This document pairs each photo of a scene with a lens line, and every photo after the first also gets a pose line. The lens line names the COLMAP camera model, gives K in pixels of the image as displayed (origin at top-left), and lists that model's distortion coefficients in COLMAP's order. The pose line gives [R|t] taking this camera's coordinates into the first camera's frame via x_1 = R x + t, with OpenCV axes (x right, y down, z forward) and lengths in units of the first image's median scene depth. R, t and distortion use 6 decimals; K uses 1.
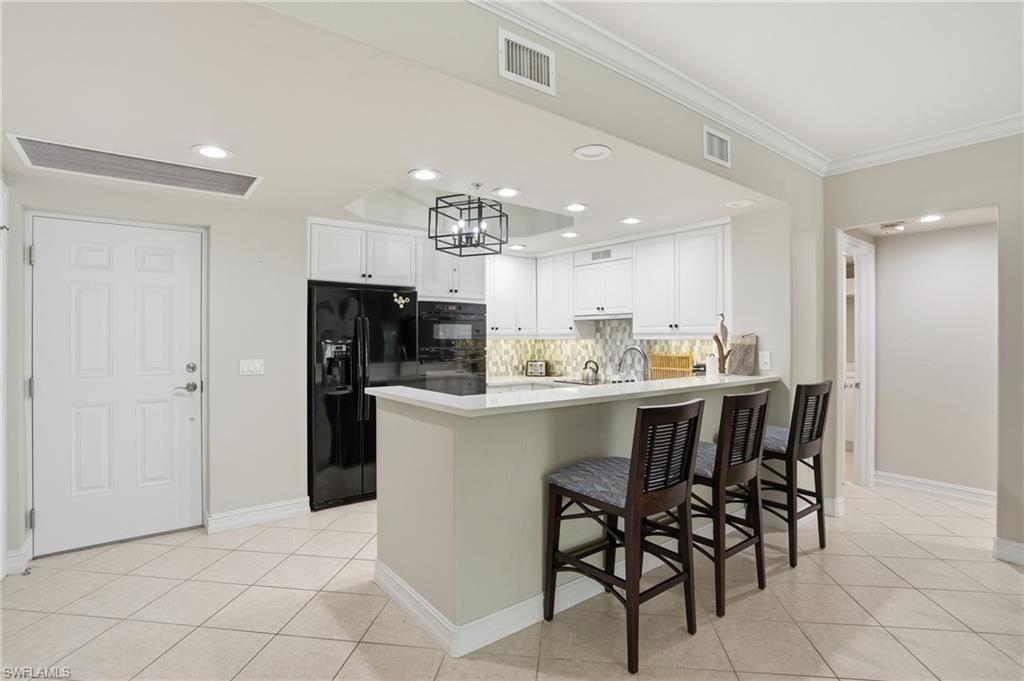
lens RADIAL K [[490.1, 0, 510.6], [0, 490.1, 338.0], [0, 0, 1]] dist [-0.041992, 0.000725]
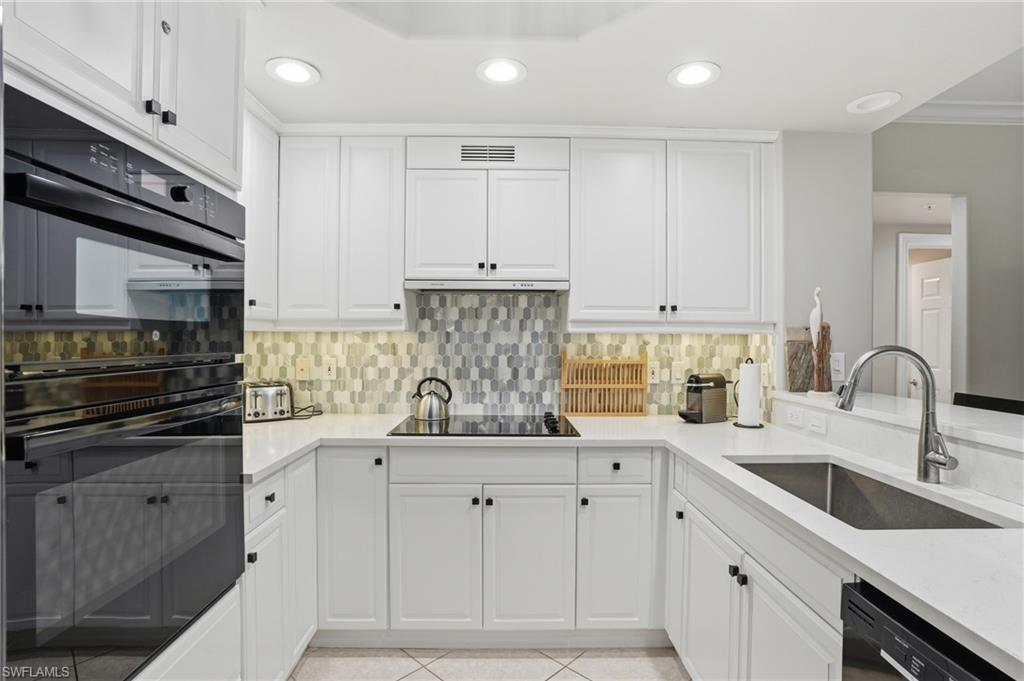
lens RADIAL K [[490.1, 0, 510.6], [0, 490.1, 338.0], [0, 0, 1]] dist [-0.041992, 0.000725]
pose [[0.604944, 0.002470, 0.796264, -0.165595], [-0.005489, 0.999984, 0.001068, 0.007043], [-0.796249, -0.005017, 0.604948, 0.662643]]
